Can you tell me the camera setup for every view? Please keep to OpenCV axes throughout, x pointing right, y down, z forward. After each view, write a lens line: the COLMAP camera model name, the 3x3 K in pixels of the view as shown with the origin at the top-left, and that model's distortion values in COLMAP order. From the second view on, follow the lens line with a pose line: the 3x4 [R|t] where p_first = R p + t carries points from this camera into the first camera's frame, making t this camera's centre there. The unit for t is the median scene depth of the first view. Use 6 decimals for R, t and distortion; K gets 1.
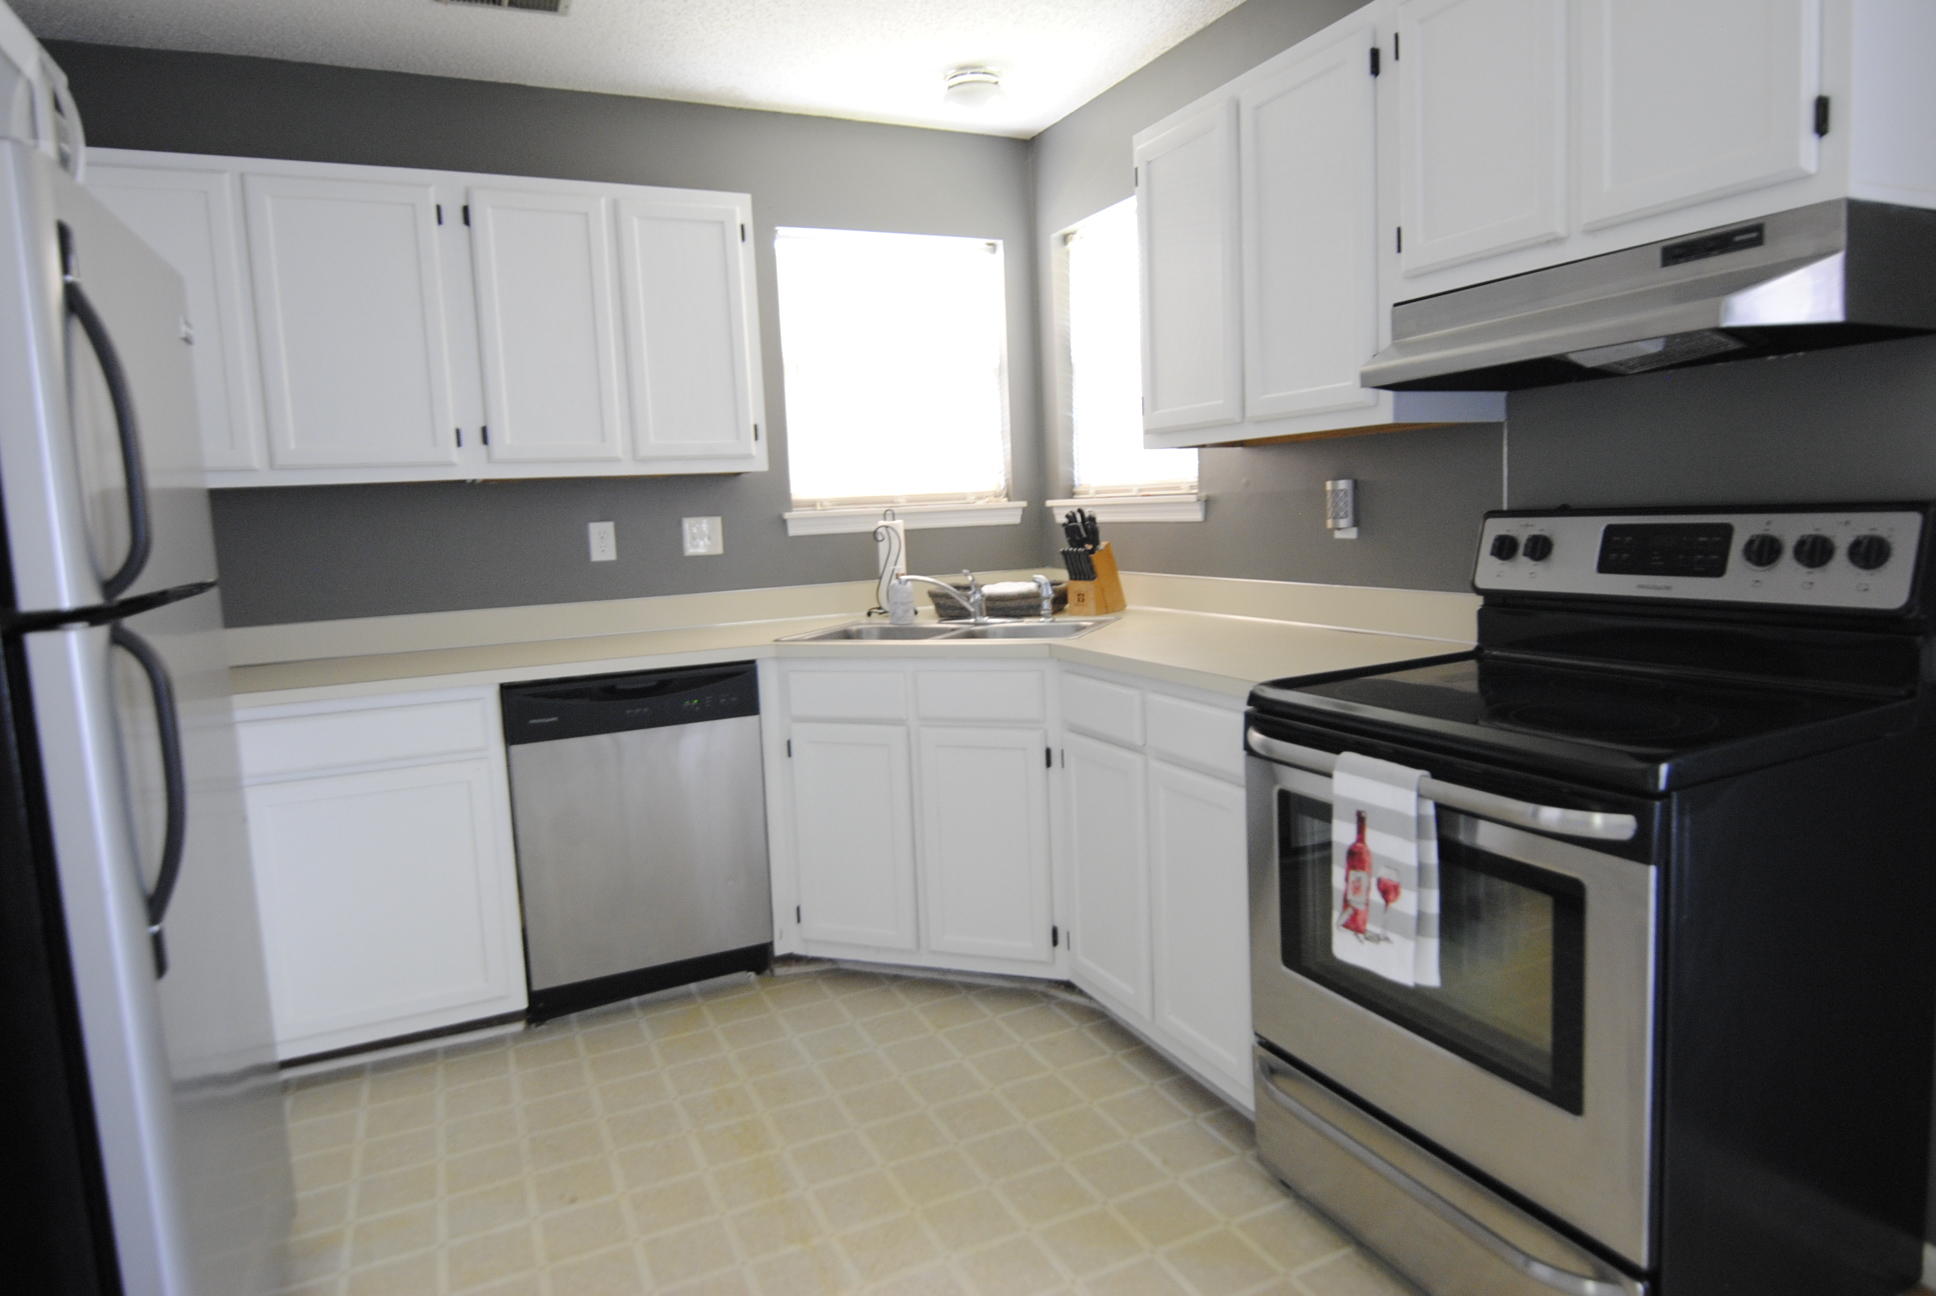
lens RADIAL K [[1157.9, 0, 989.7], [0, 1157.9, 622.8], [0, 0, 1]] dist [0.000058, -0.015383]
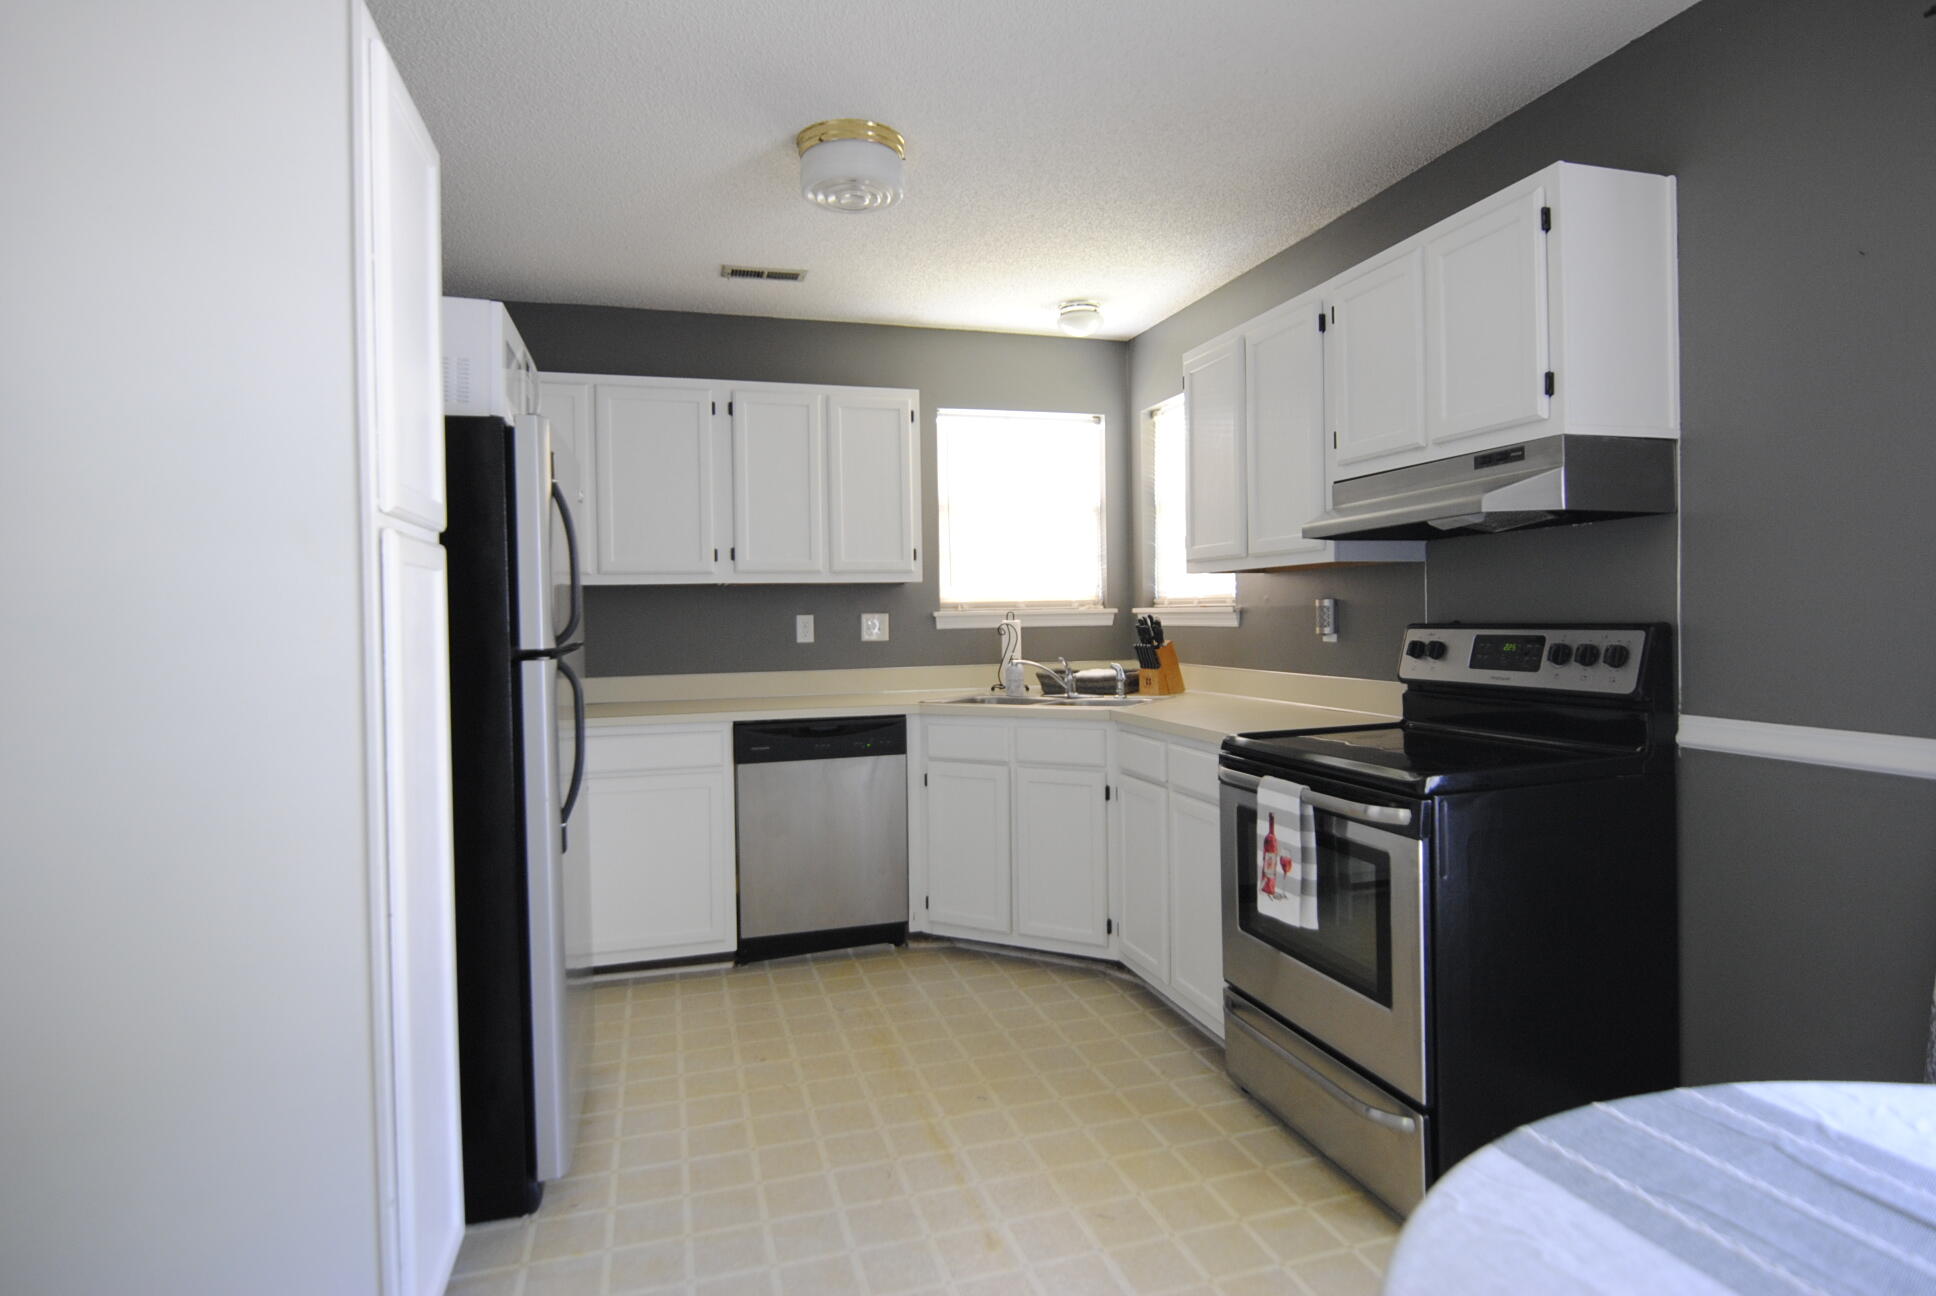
lens RADIAL K [[1054.3, 0, 987.7], [0, 1054.3, 616.9], [0, 0, 1]] dist [0.002528, -0.028456]
pose [[0.988899, 0.028268, -0.145872, 0.088327], [-0.041919, 0.994934, -0.091373, 0.028712], [0.142551, 0.096473, 0.985075, -0.286879]]
